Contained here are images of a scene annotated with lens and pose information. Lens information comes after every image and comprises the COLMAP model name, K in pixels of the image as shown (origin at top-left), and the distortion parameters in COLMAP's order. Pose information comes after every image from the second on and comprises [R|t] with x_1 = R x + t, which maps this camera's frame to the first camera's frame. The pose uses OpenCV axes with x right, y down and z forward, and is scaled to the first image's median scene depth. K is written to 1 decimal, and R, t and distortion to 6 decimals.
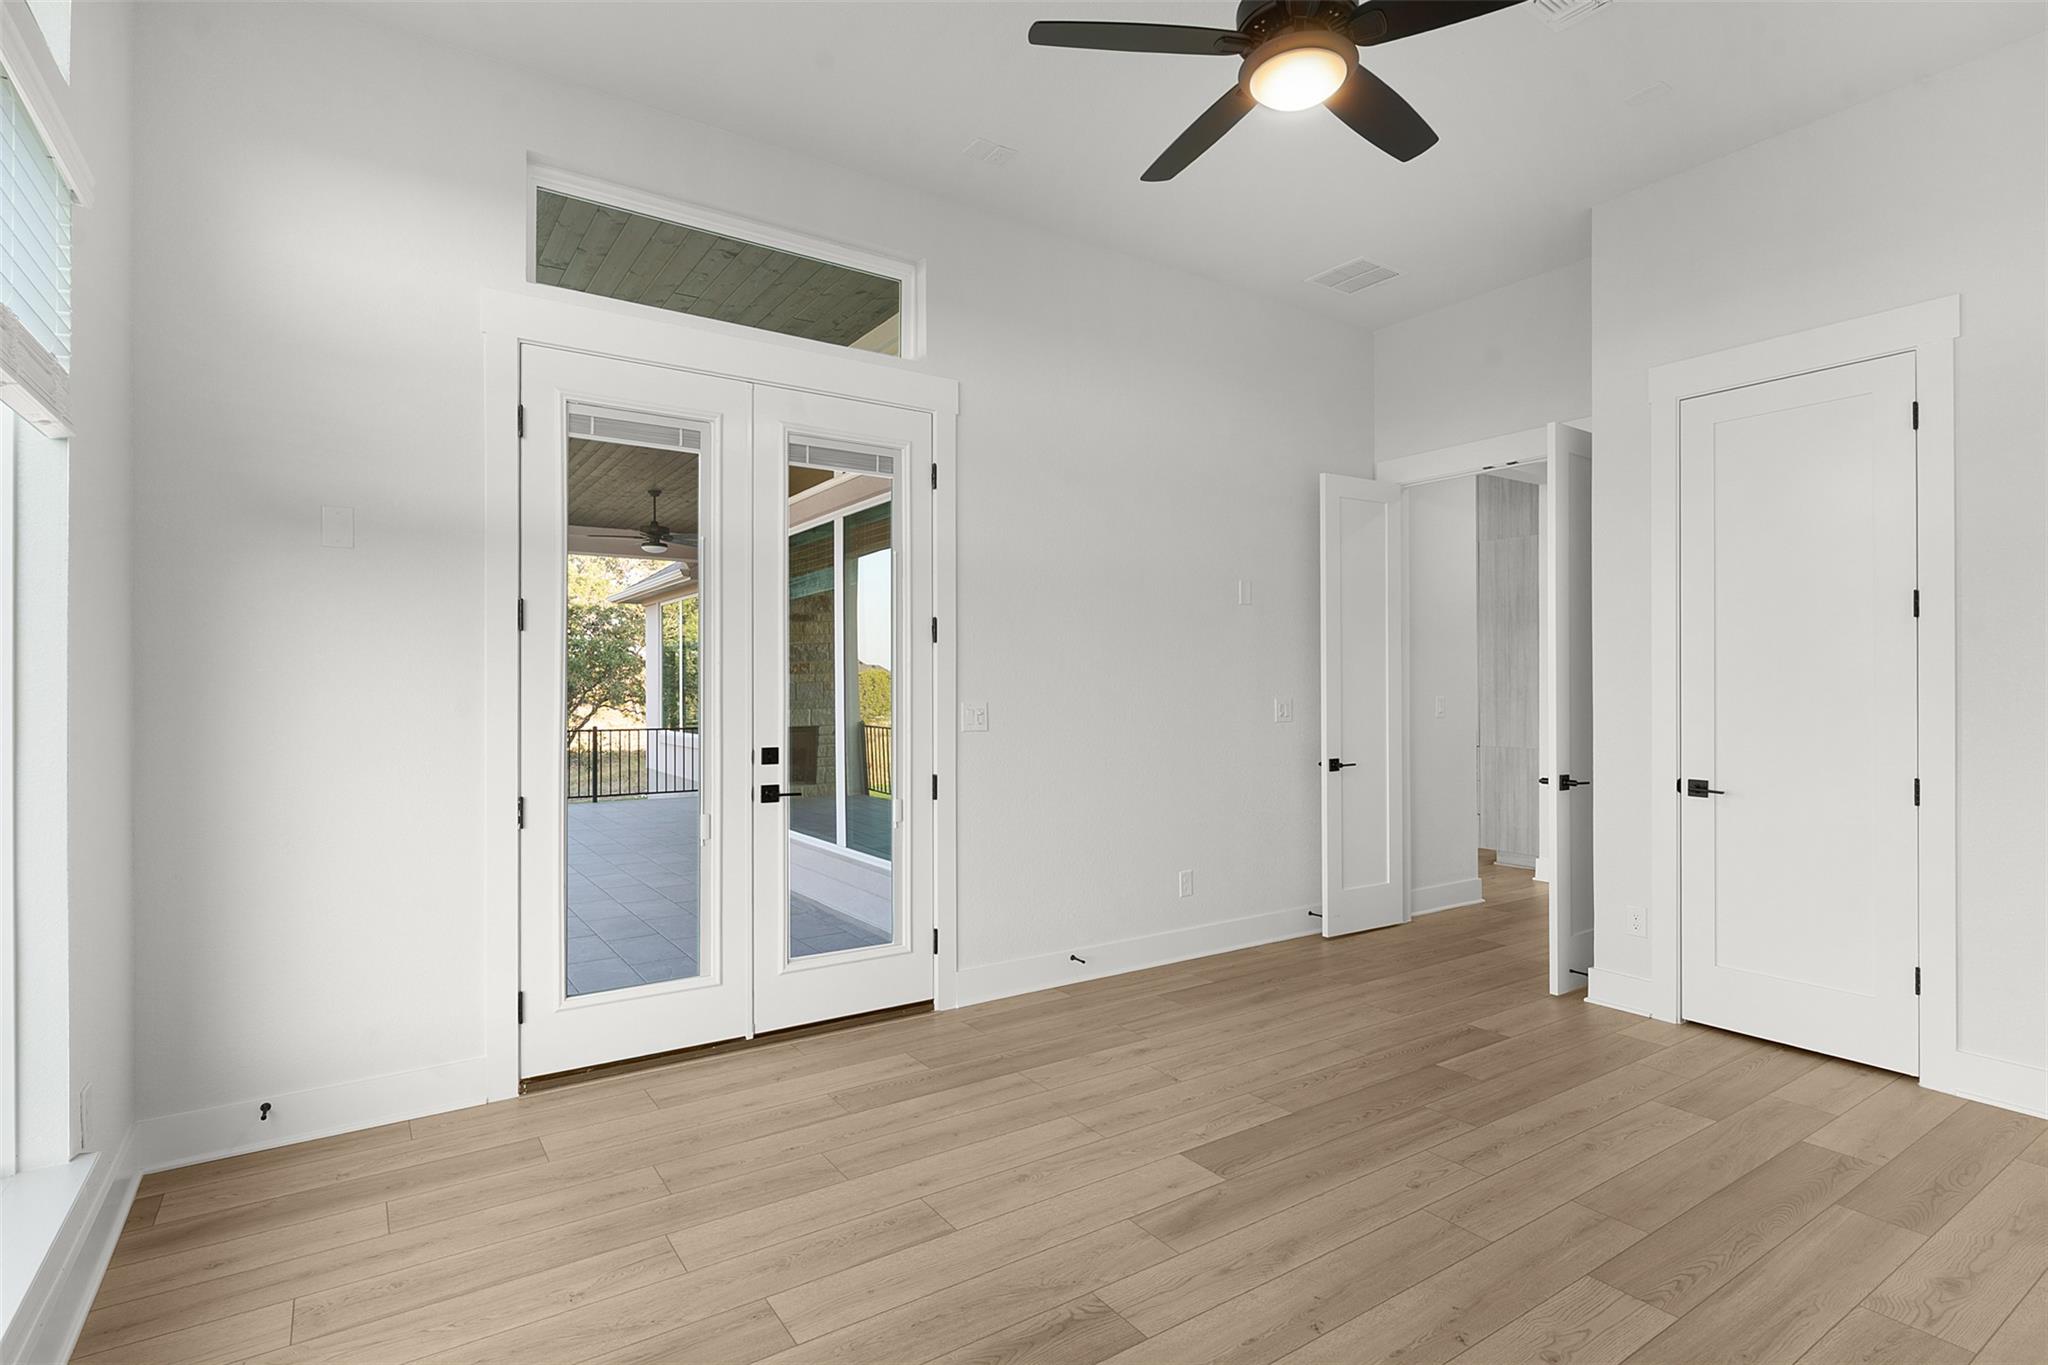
lens RADIAL K [[994.5, 0, 1033.9], [0, 994.5, 688.9], [0, 0, 1]] dist [-0.005683, -0.001210]
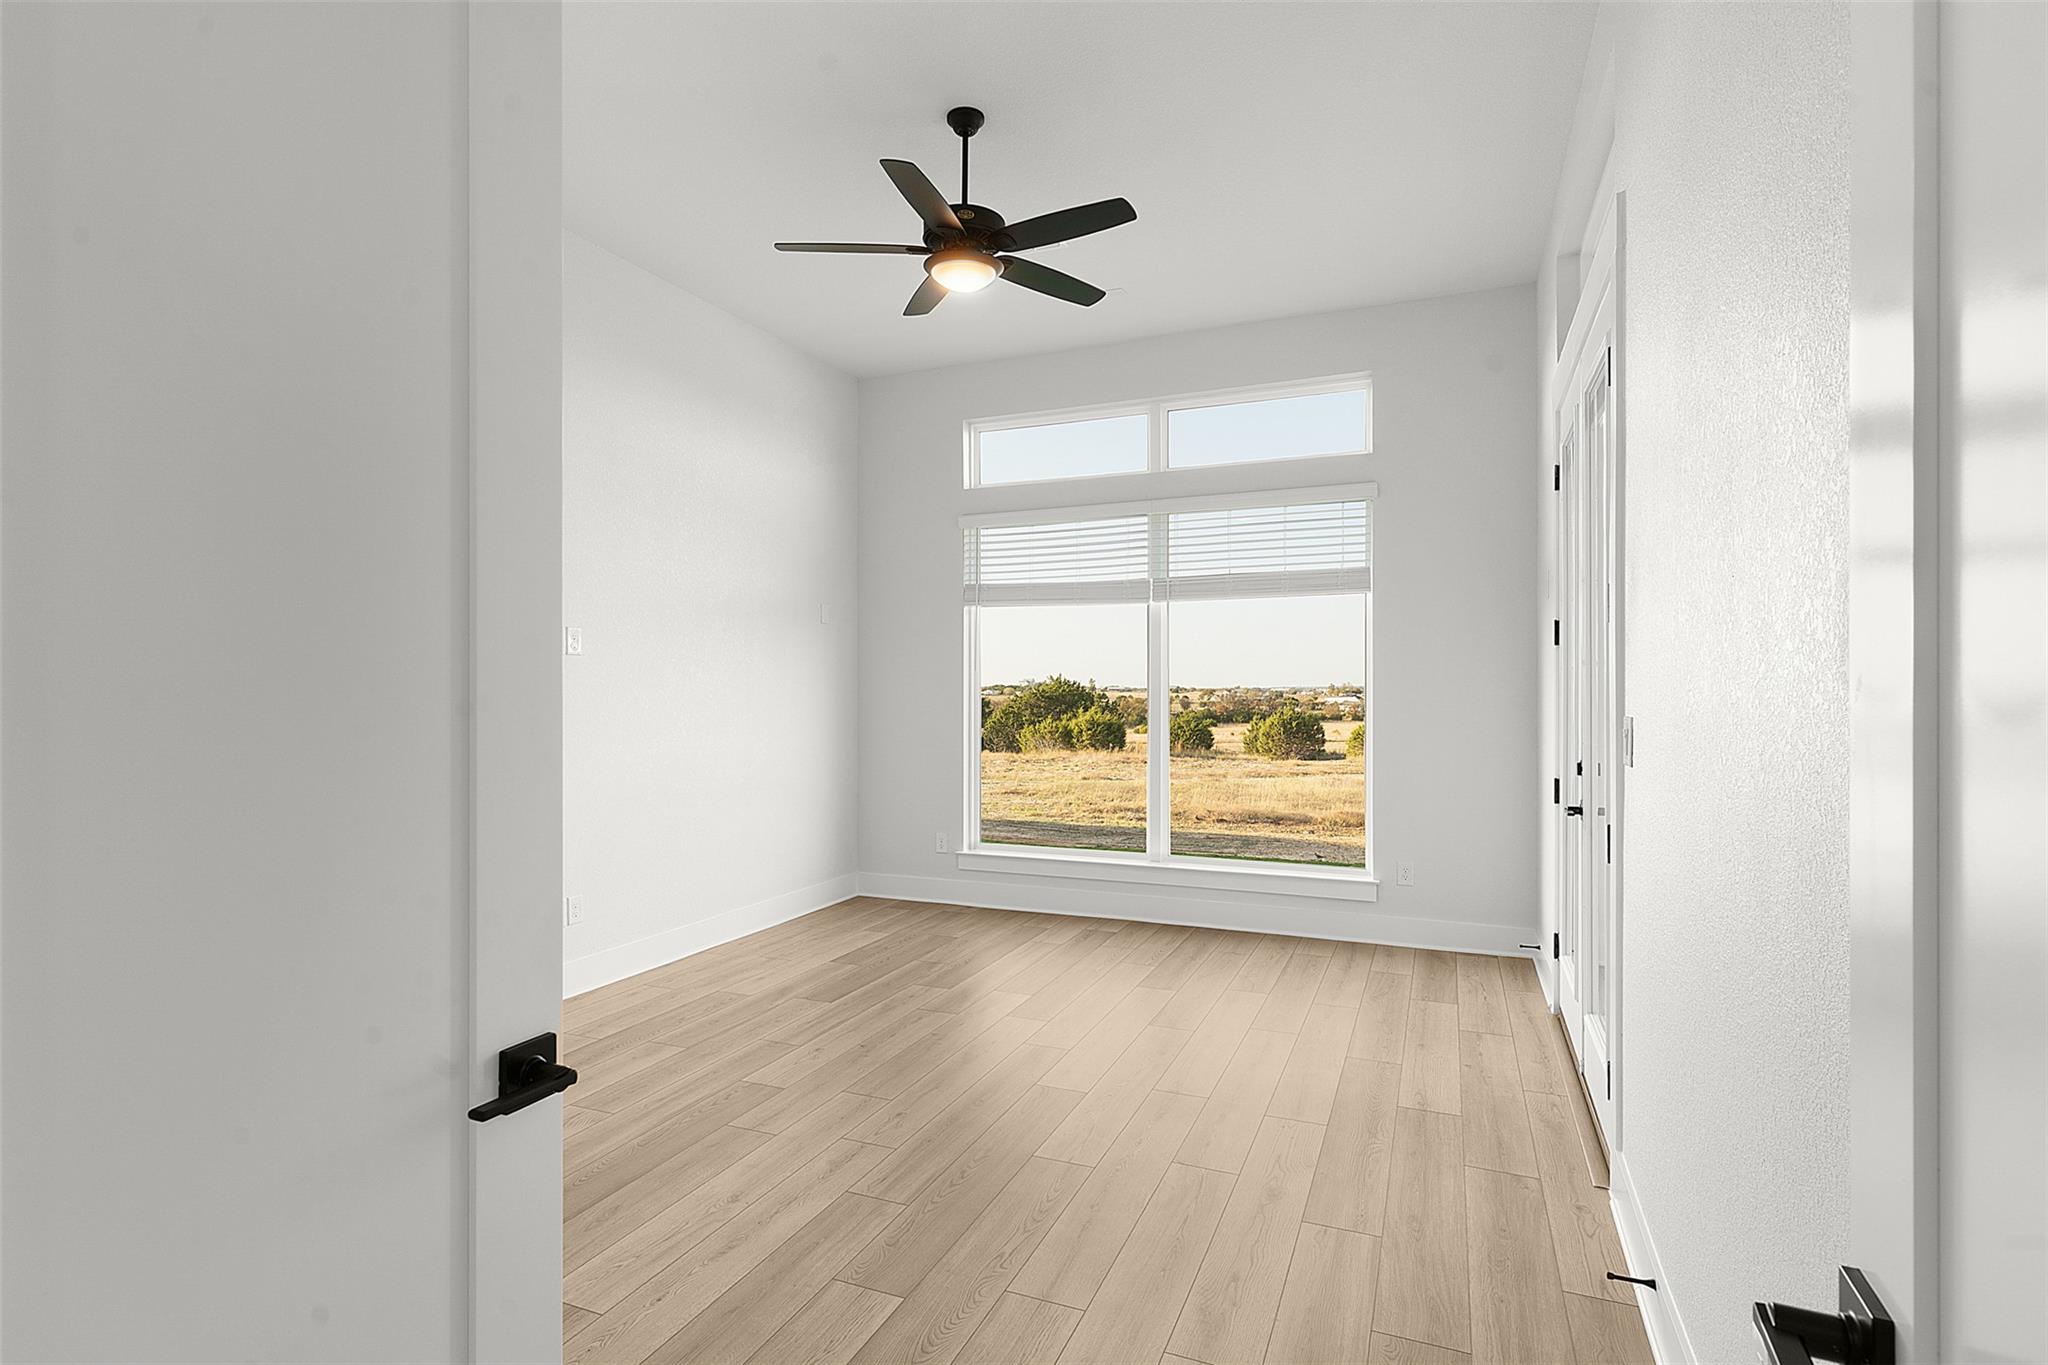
lens RADIAL K [[994.5, 0, 1027.6], [0, 994.5, 685.9], [0, 0, 1]] dist [-0.005683, -0.001210]
pose [[-0.839507, 0.002062, -0.543344, 0.807610], [0.004351, 0.999986, -0.002928, -0.010568], [0.543331, -0.004822, -0.839505, 1.868787]]
